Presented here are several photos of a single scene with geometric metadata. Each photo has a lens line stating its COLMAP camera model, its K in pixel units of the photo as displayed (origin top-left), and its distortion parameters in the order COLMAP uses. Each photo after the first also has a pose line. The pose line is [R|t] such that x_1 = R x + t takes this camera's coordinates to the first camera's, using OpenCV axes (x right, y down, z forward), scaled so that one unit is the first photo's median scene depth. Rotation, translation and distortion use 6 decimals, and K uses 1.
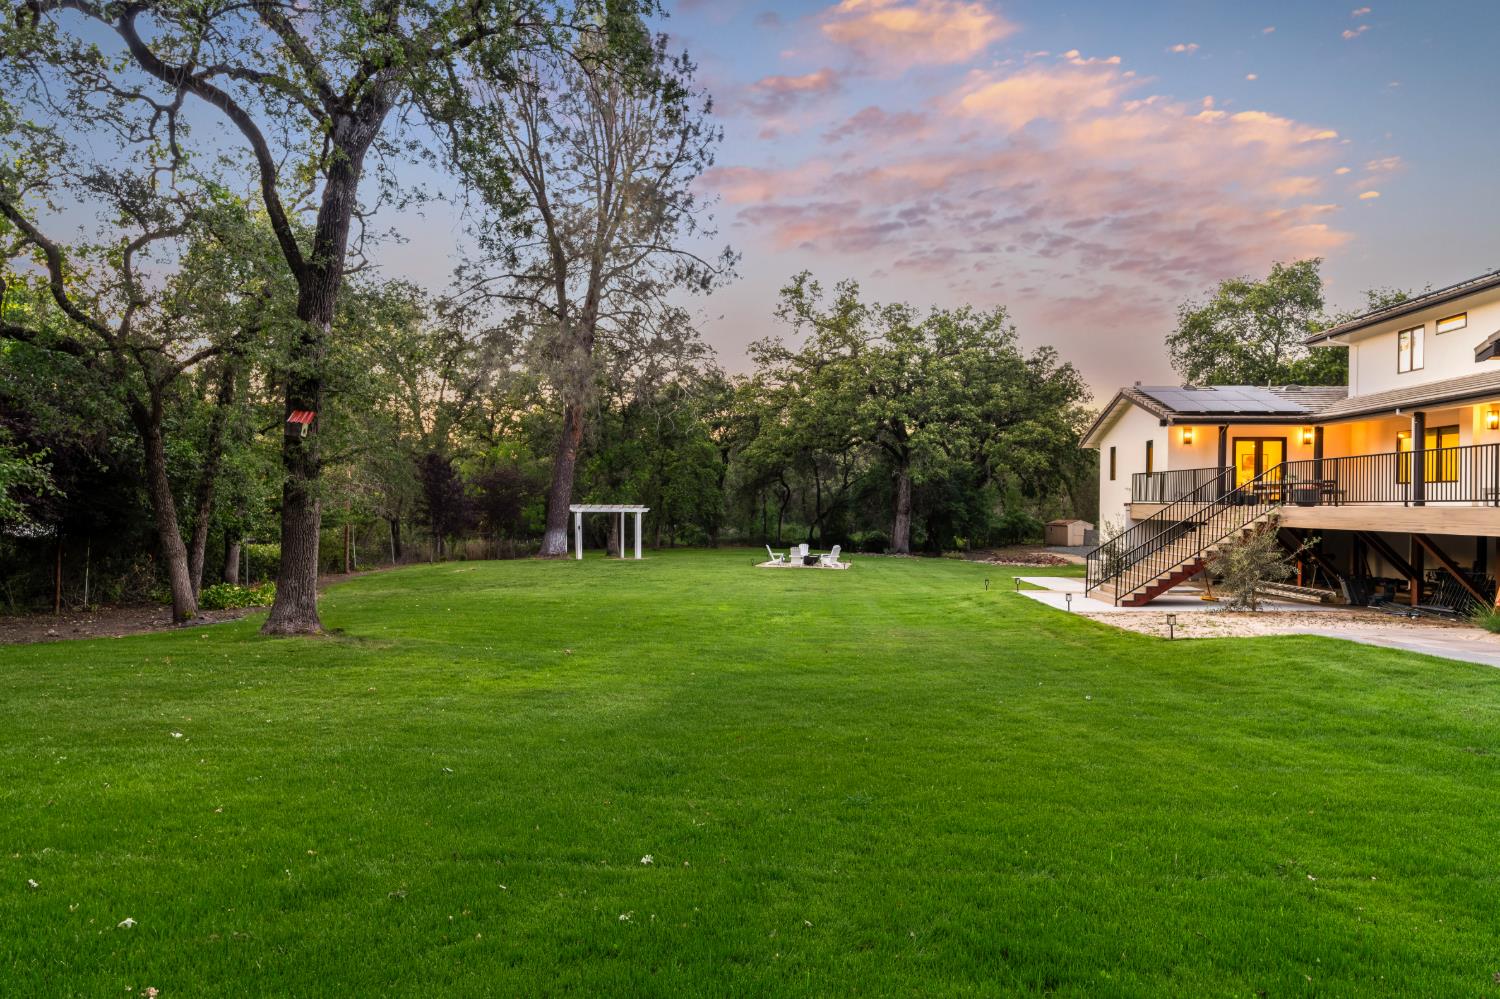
lens RADIAL K [[886.7, 0, 754.5], [0, 886.7, 499.8], [0, 0, 1]] dist [0.000487, 0.000026]
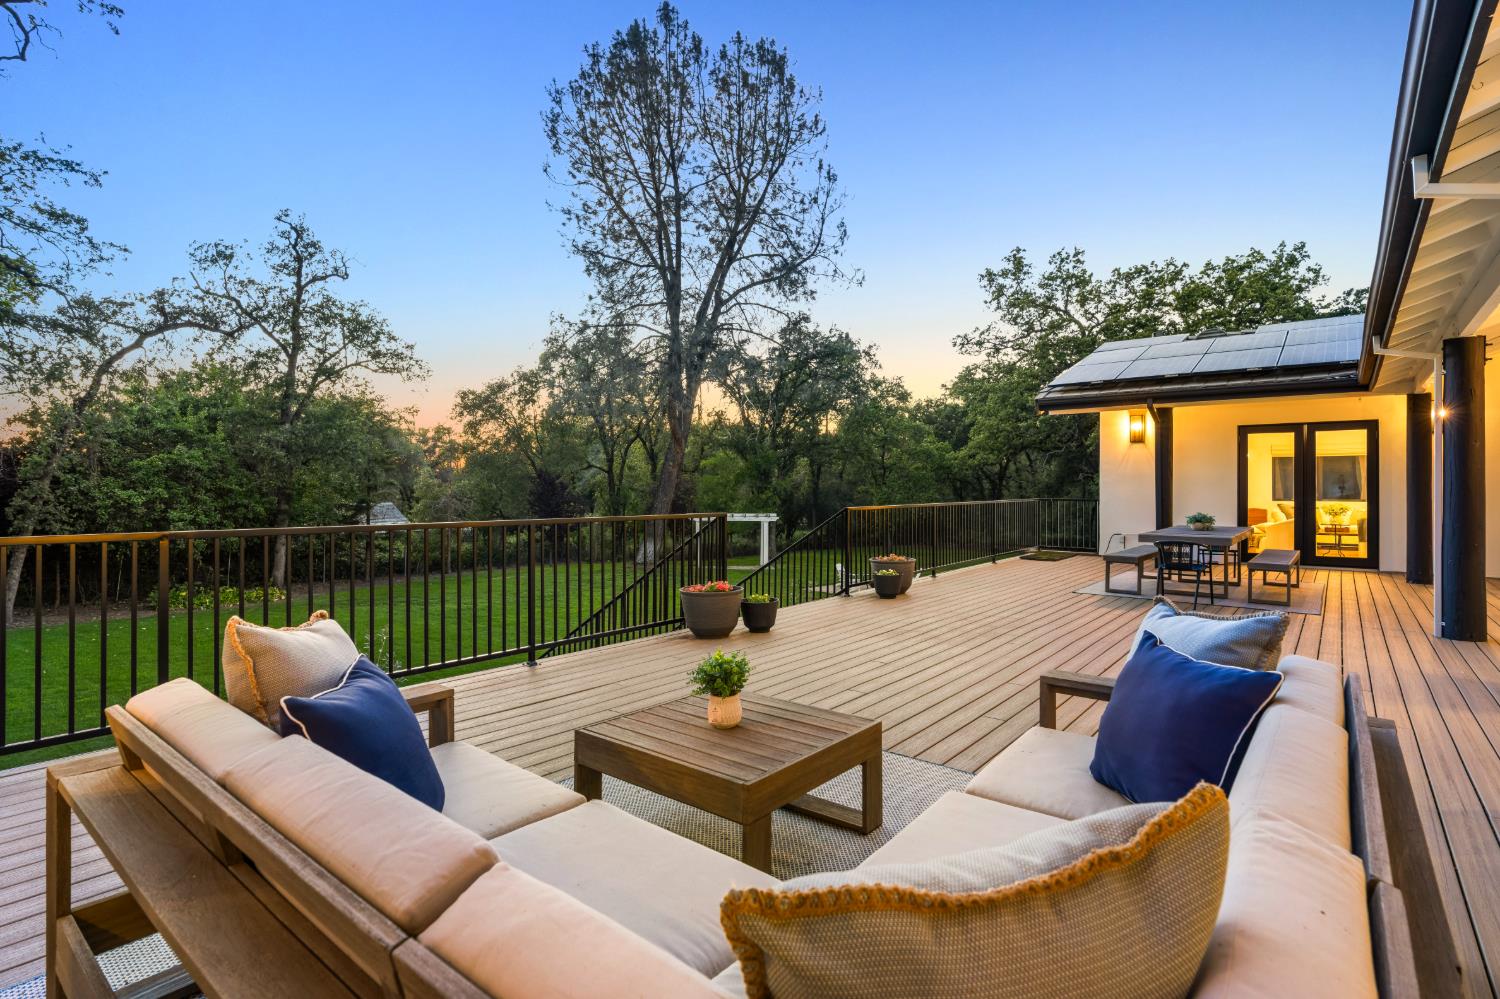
lens RADIAL K [[730.8, 0, 751.2], [0, 730.8, 487.9], [0, 0, 1]] dist [-0.000636, -0.000132]
pose [[0.799166, -0.002453, -0.601105, 0.566506], [0.002267, 0.999997, -0.001067, -0.036234], [0.601105, -0.000510, 0.799170, 0.511464]]
